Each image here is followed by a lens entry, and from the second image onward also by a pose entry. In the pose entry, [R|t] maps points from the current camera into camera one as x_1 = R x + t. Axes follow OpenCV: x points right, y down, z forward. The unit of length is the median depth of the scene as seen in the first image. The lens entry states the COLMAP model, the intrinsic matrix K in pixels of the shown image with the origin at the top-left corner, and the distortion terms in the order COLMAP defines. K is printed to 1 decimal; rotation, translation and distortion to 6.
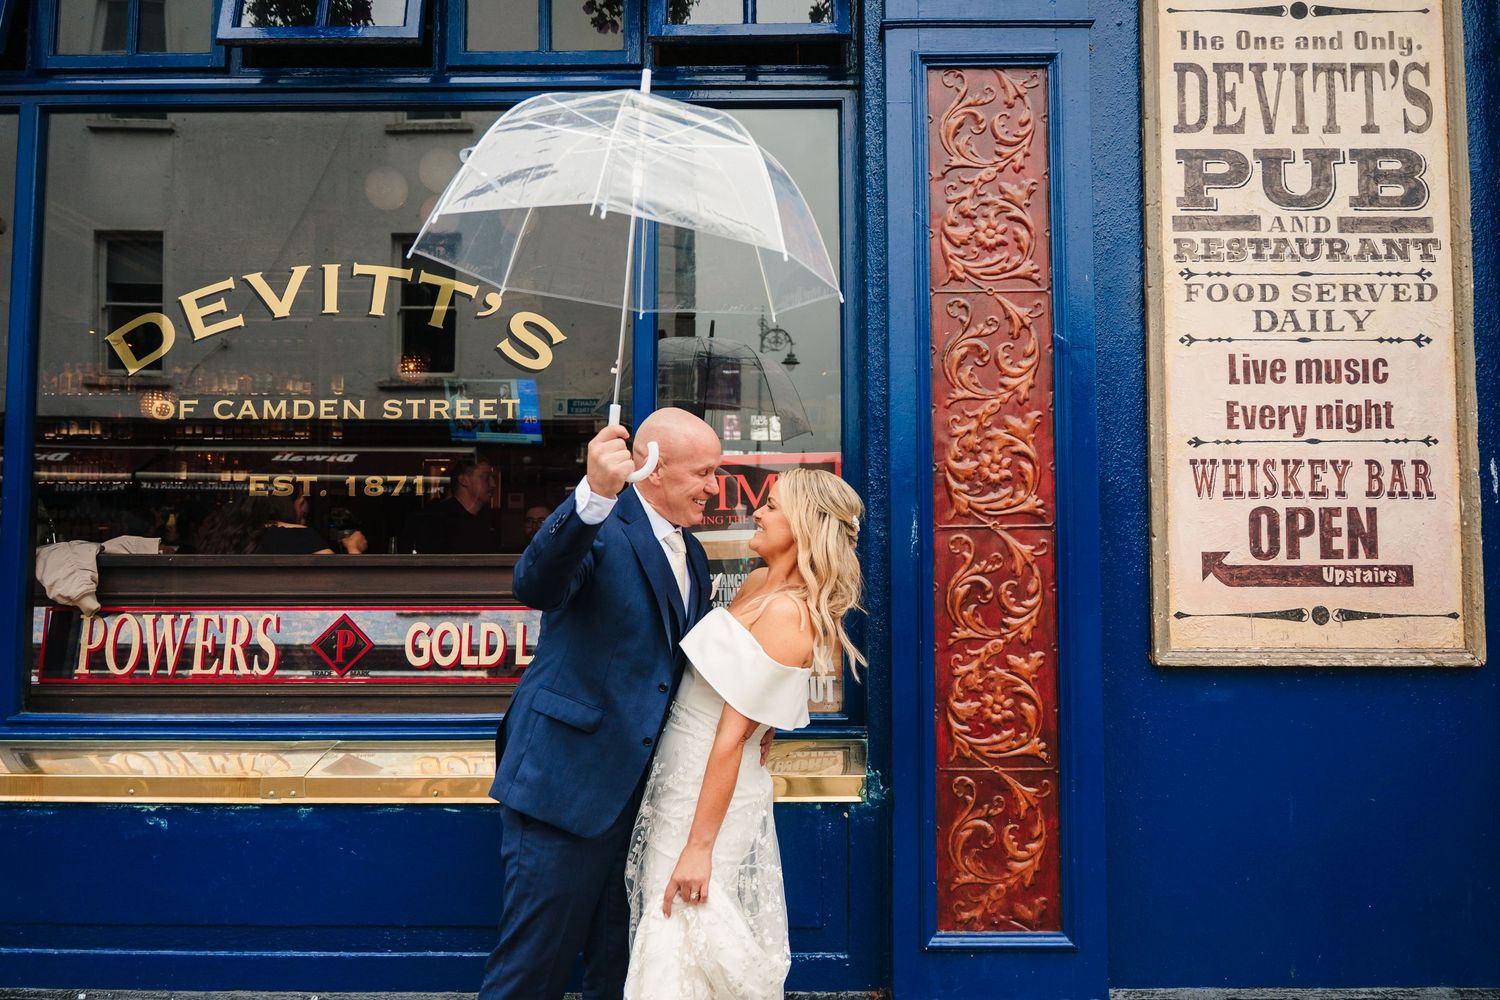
lens RADIAL K [[1002.8, 0, 750.0], [0, 1002.8, 500.0], [0, 0, 1]] dist [-0.000572, -0.016052]
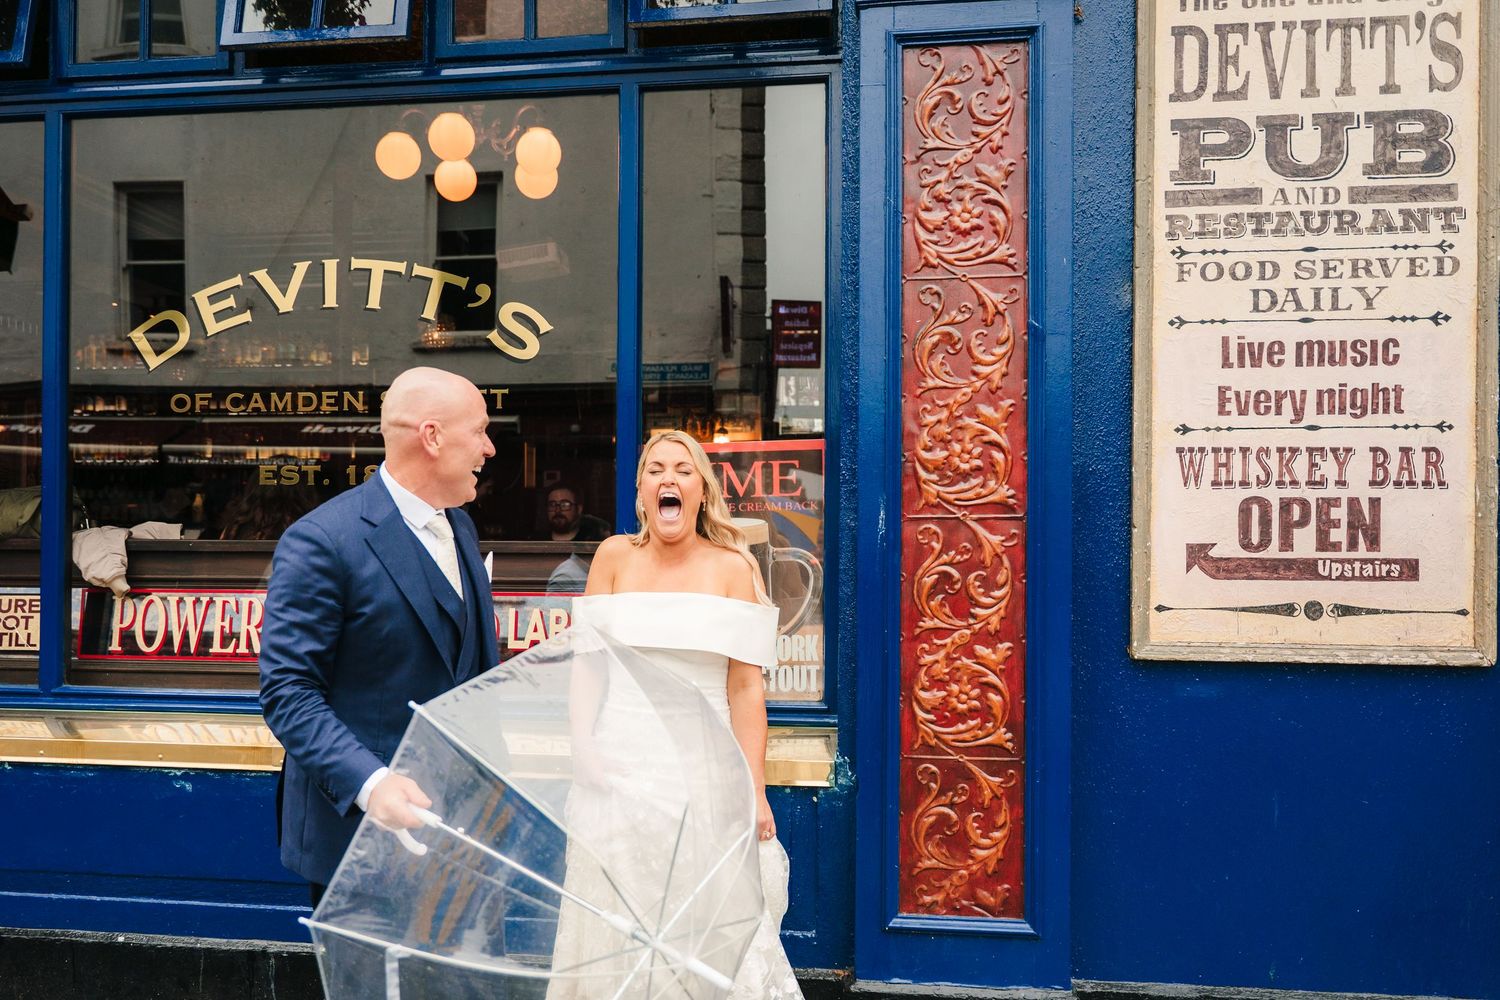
lens RADIAL K [[1305.7, 0, 747.1], [0, 1305.7, 523.8], [0, 0, 1]] dist [-0.008280, -0.018865]
pose [[0.991274, 0.003835, -0.131760, 0.195718], [0.002427, 0.998876, 0.047332, -0.027673], [0.131793, -0.047239, 0.990151, -0.300851]]
